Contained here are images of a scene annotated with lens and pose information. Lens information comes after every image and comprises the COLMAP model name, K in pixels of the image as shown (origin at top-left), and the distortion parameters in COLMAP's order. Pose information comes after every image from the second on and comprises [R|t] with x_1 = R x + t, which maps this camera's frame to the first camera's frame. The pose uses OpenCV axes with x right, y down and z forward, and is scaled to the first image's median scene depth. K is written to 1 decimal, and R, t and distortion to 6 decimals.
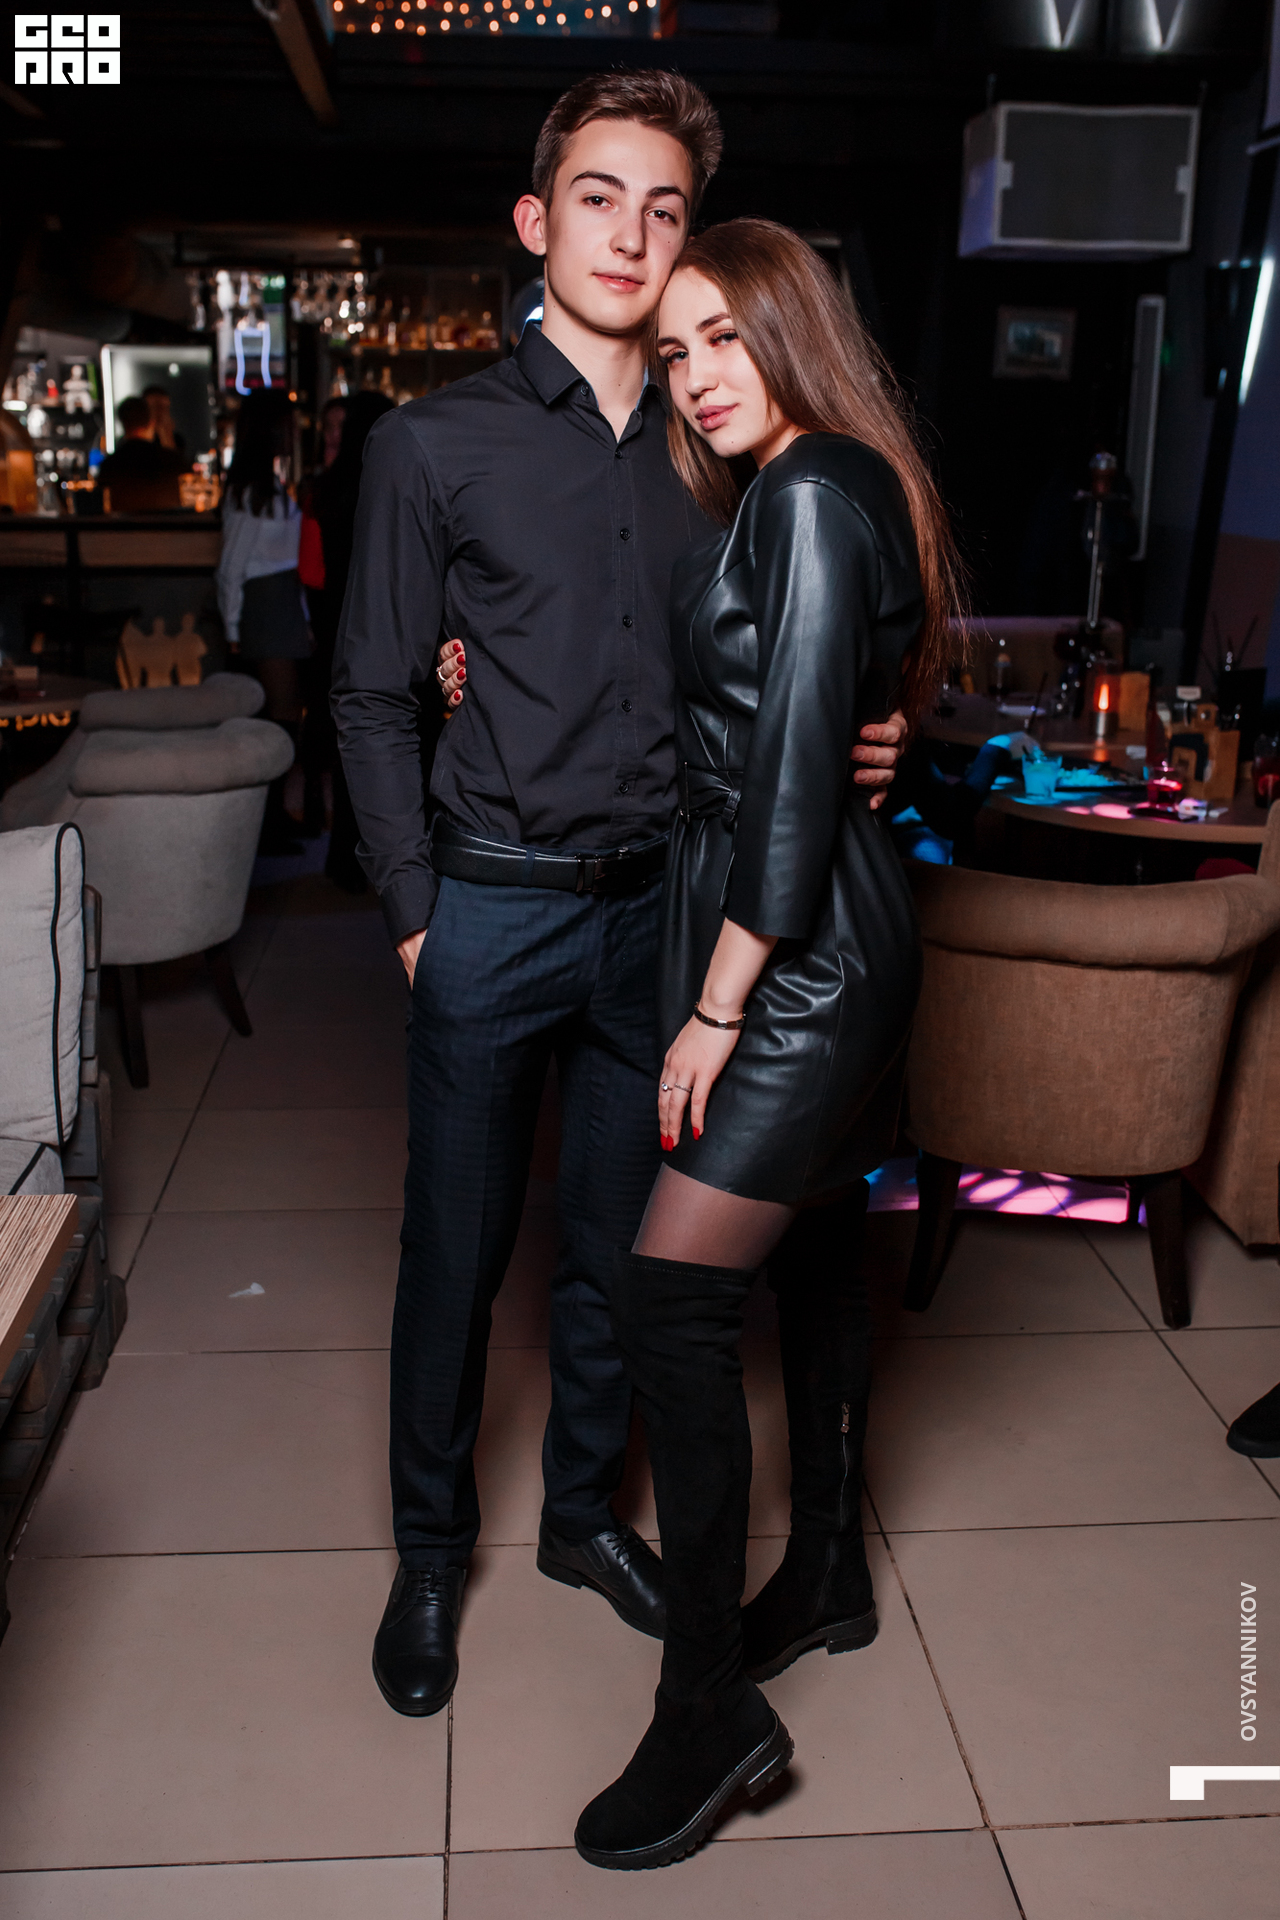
lens RADIAL K [[1874.3, 0, 640.0], [0, 1874.3, 960.0], [0, 0, 1]] dist [-0.028934, 0.015859]
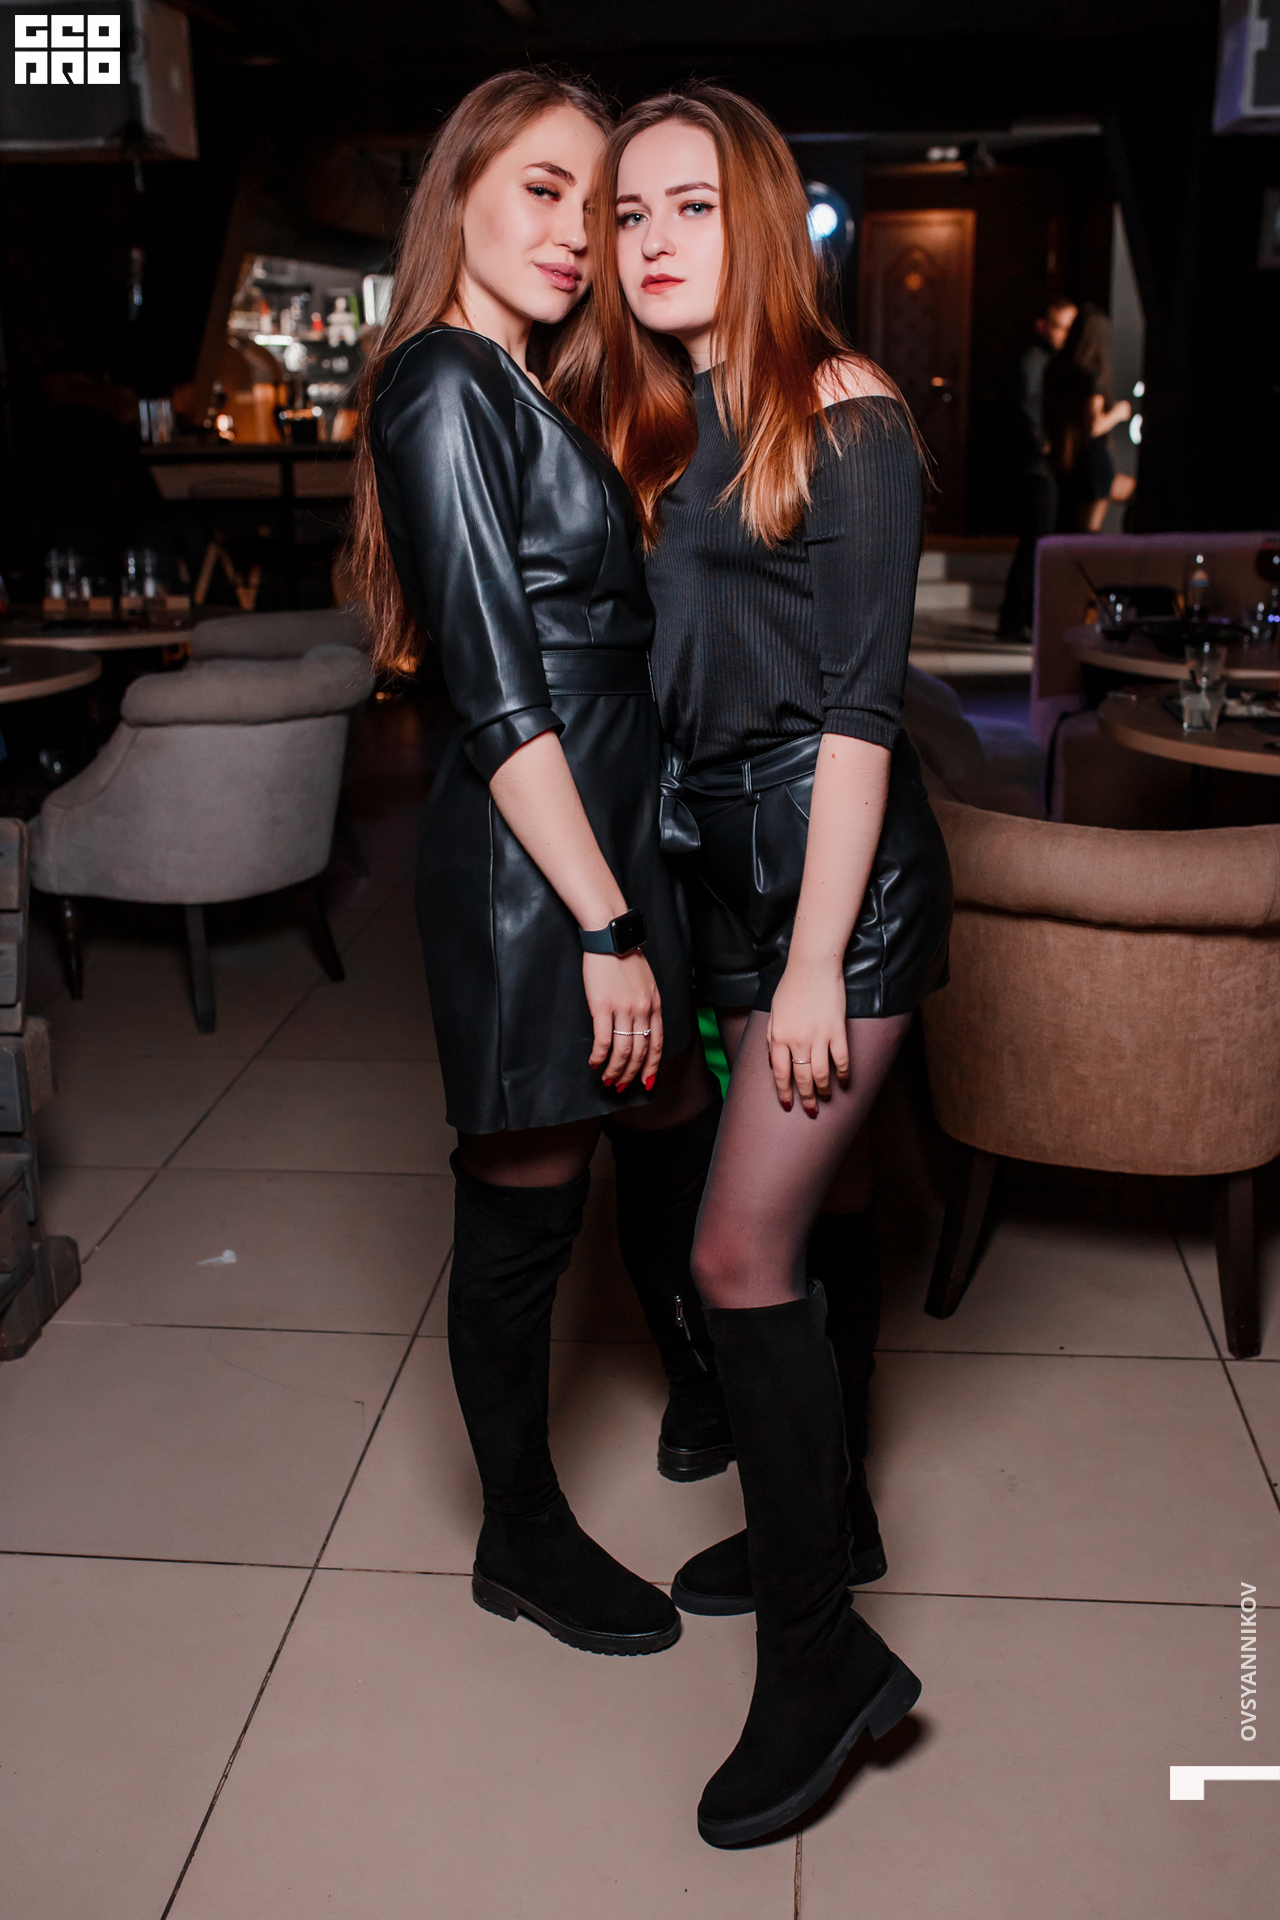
lens RADIAL K [[1891.4, 0, 660.0], [0, 1891.4, 960.5], [0, 0, 1]] dist [-0.006525, -0.010316]
pose [[0.986470, 0.022408, -0.162405, 0.096142], [-0.017584, 0.999362, 0.031080, -0.002296], [0.162998, -0.027803, 0.986235, 0.071496]]
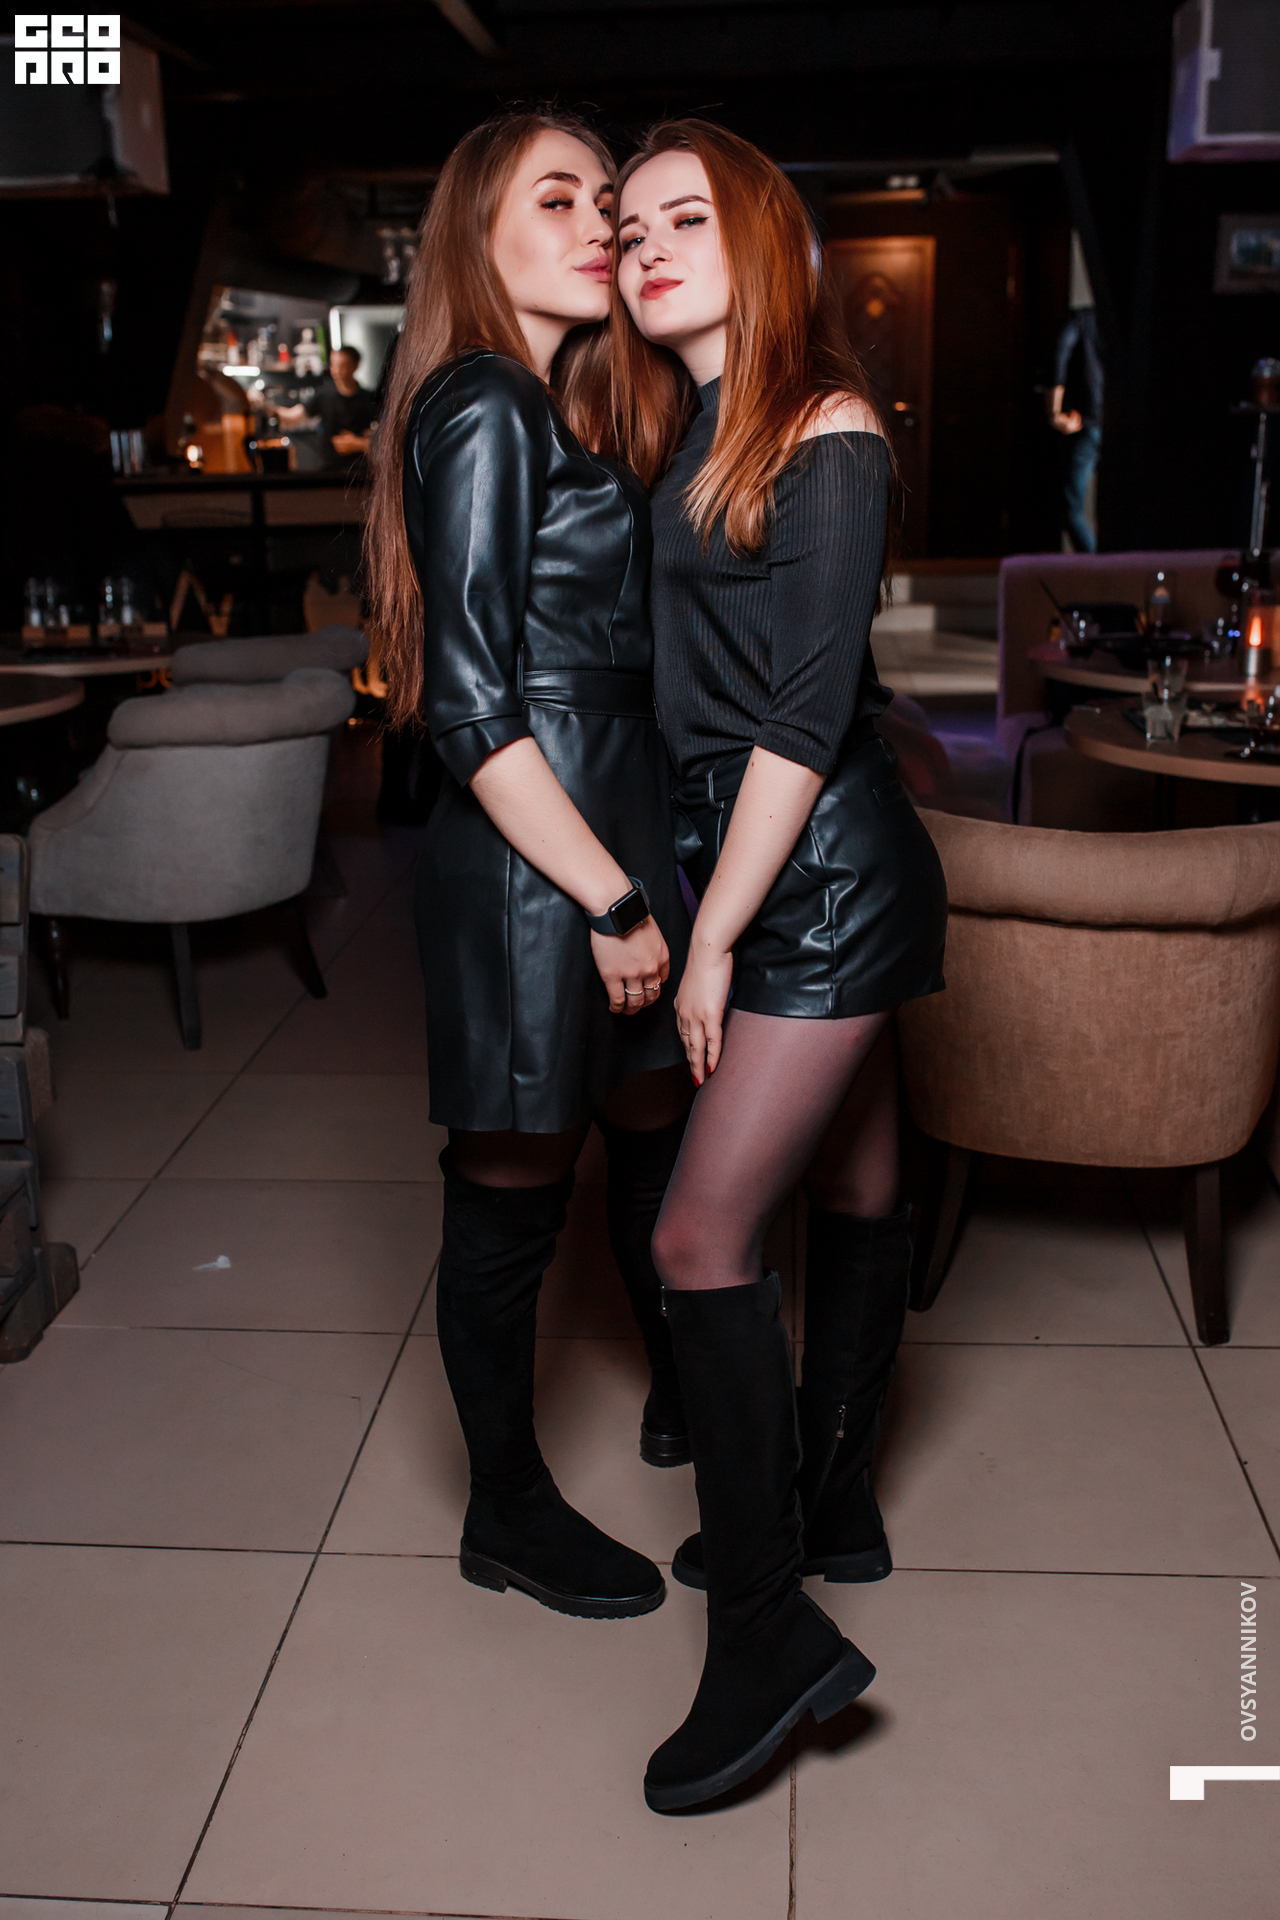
lens RADIAL K [[1897.0, 0, 640.0], [0, 1897.0, 960.0], [0, 0, 1]] dist [-0.006930, -0.012885]
pose [[0.987664, 0.009494, -0.156297, 0.094968], [-0.006976, 0.999837, 0.016656, 0.003213], [0.156430, -0.015361, 0.987570, 0.053077]]
